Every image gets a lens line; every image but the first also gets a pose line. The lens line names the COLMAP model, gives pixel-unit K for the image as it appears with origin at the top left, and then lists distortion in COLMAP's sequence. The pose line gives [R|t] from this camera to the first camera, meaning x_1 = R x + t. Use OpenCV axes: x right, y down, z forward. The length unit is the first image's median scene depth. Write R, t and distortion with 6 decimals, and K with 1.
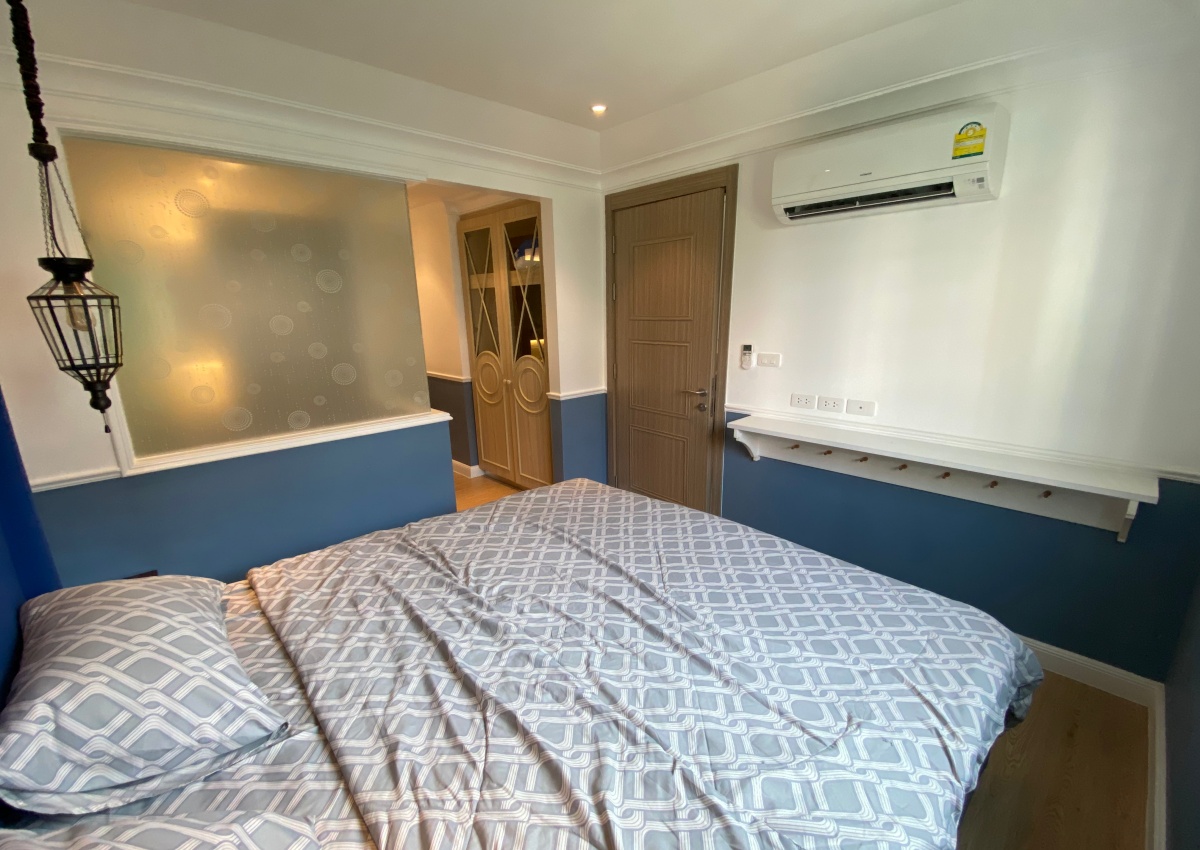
lens RADIAL K [[511.5, 0, 600.0], [0, 511.5, 425.0], [0, 0, 1]] dist [-0.000234, -0.000109]
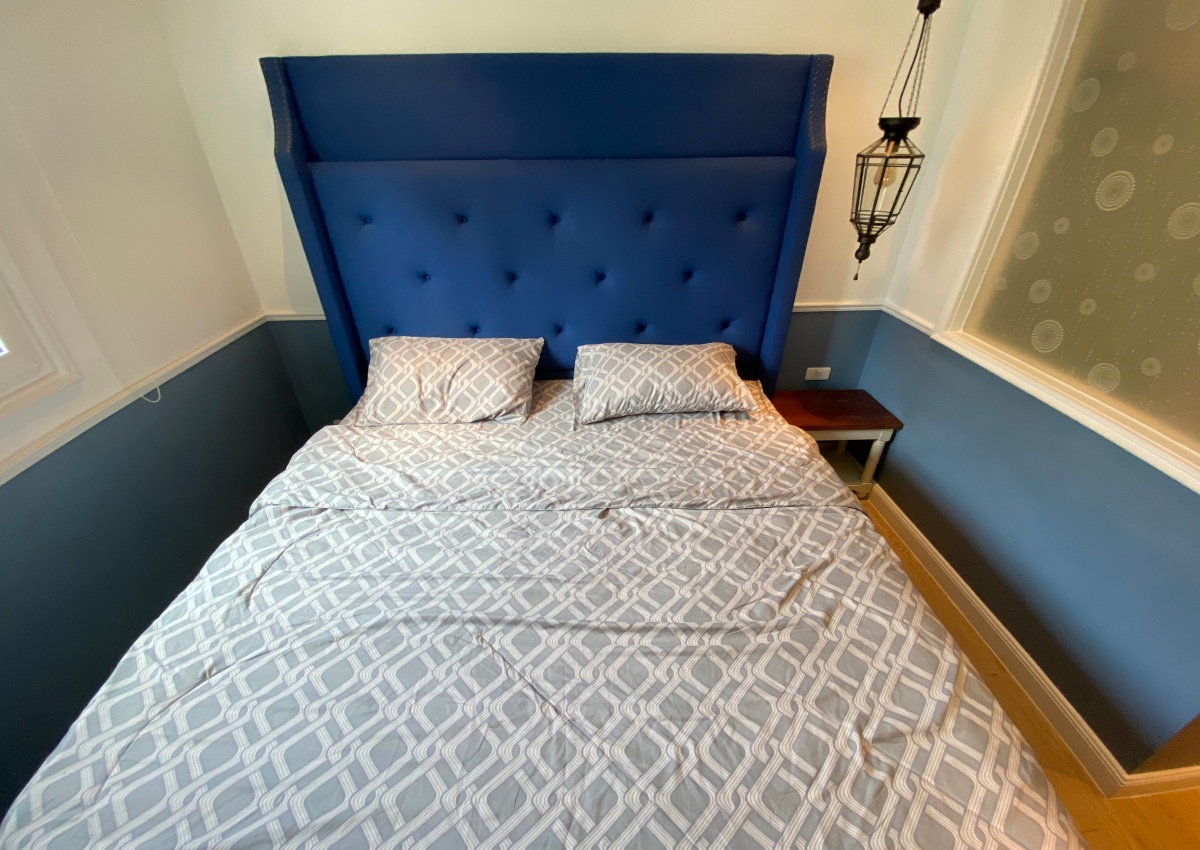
lens RADIAL K [[466.1, 0, 601.2], [0, 466.1, 437.8], [0, 0, 1]] dist [-0.000799, -0.000102]
pose [[-0.632714, 0.442880, -0.635240, 0.337232], [-0.172027, 0.719434, 0.672920, -0.393333], [0.755036, 0.535045, -0.379009, 1.264047]]
